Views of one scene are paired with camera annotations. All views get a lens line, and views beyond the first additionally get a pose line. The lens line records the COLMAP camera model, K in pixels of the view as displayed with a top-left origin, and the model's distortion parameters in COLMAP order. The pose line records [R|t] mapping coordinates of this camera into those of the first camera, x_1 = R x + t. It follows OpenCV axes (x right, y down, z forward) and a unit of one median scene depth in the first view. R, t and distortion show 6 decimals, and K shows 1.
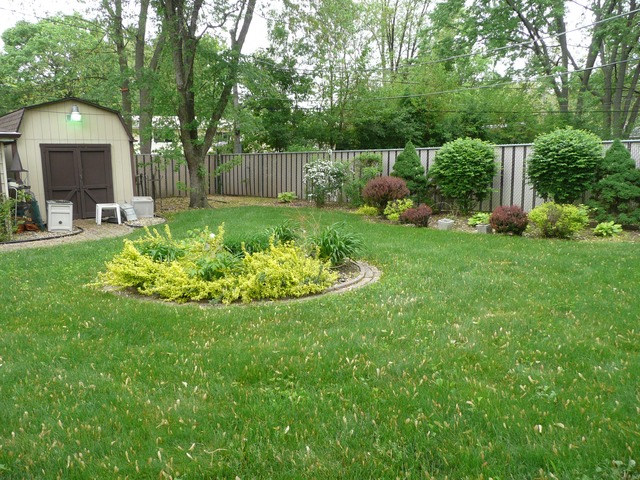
lens RADIAL K [[544.7, 0, 320.0], [0, 544.7, 240.0], [0, 0, 1]] dist [-0.040683, 0.000707]
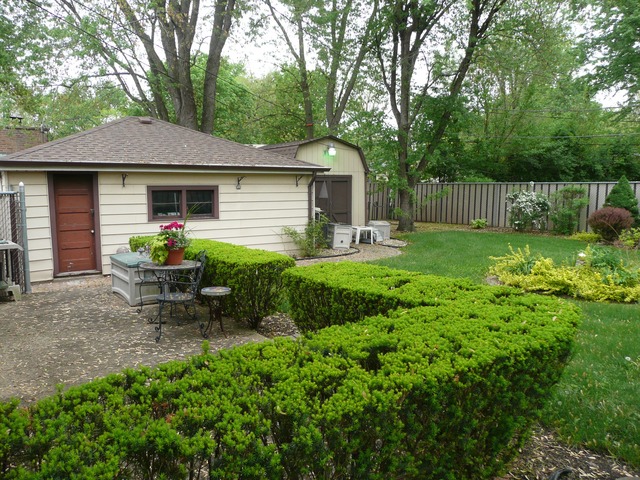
lens RADIAL K [[544.7, 0, 320.0], [0, 544.7, 240.0], [0, 0, 1]] dist [-0.040683, 0.000707]
pose [[0.993260, 0.021294, -0.113932, -0.310565], [-0.026462, 0.998679, -0.044041, 0.014196], [0.112844, 0.046759, 0.992512, -0.154885]]
